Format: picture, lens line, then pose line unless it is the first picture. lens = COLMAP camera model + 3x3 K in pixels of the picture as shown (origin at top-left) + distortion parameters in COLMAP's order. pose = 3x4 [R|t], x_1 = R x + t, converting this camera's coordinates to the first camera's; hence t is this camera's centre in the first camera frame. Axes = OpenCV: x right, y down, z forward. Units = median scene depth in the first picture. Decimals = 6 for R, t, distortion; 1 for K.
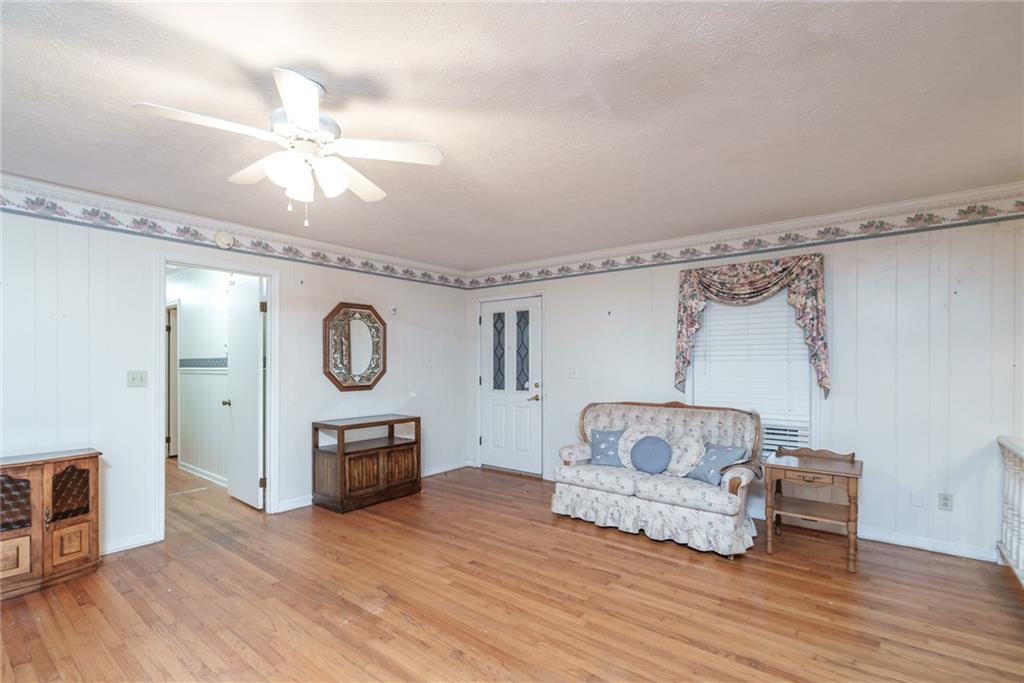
lens RADIAL K [[475.0, 0, 510.4], [0, 475.0, 349.9], [0, 0, 1]] dist [-0.003865, 0.000540]
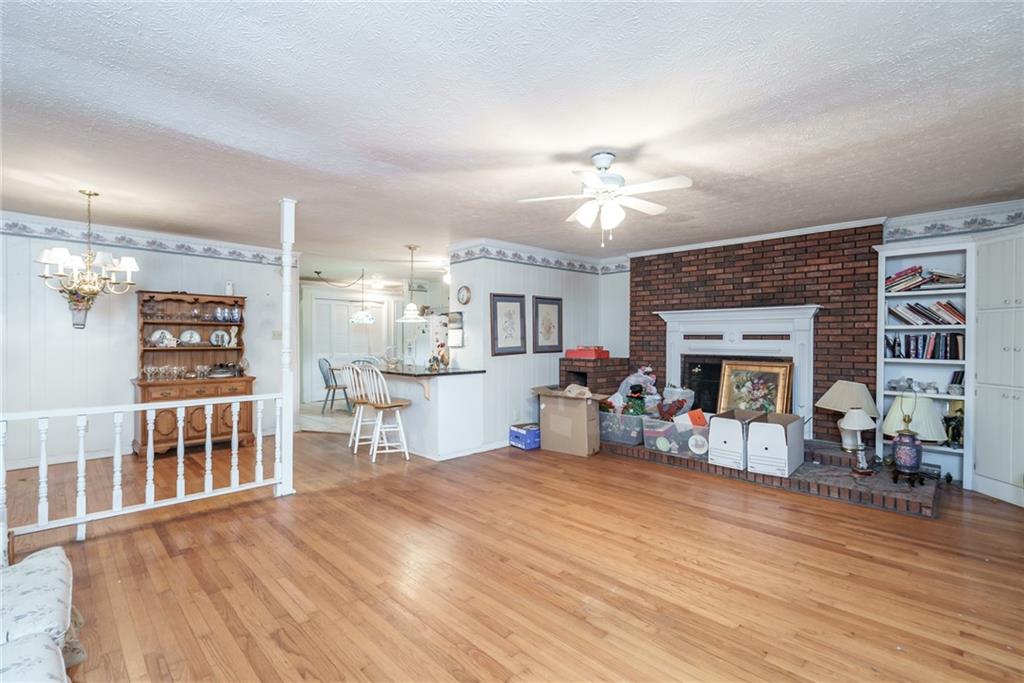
lens RADIAL K [[475.0, 0, 513.4], [0, 475.0, 340.7], [0, 0, 1]] dist [-0.003865, 0.000540]
pose [[-0.991766, -0.001646, 0.128055, -0.239389], [-0.002185, 0.999989, -0.004069, 0.044242], [-0.128047, -0.004316, -0.991759, 1.826578]]
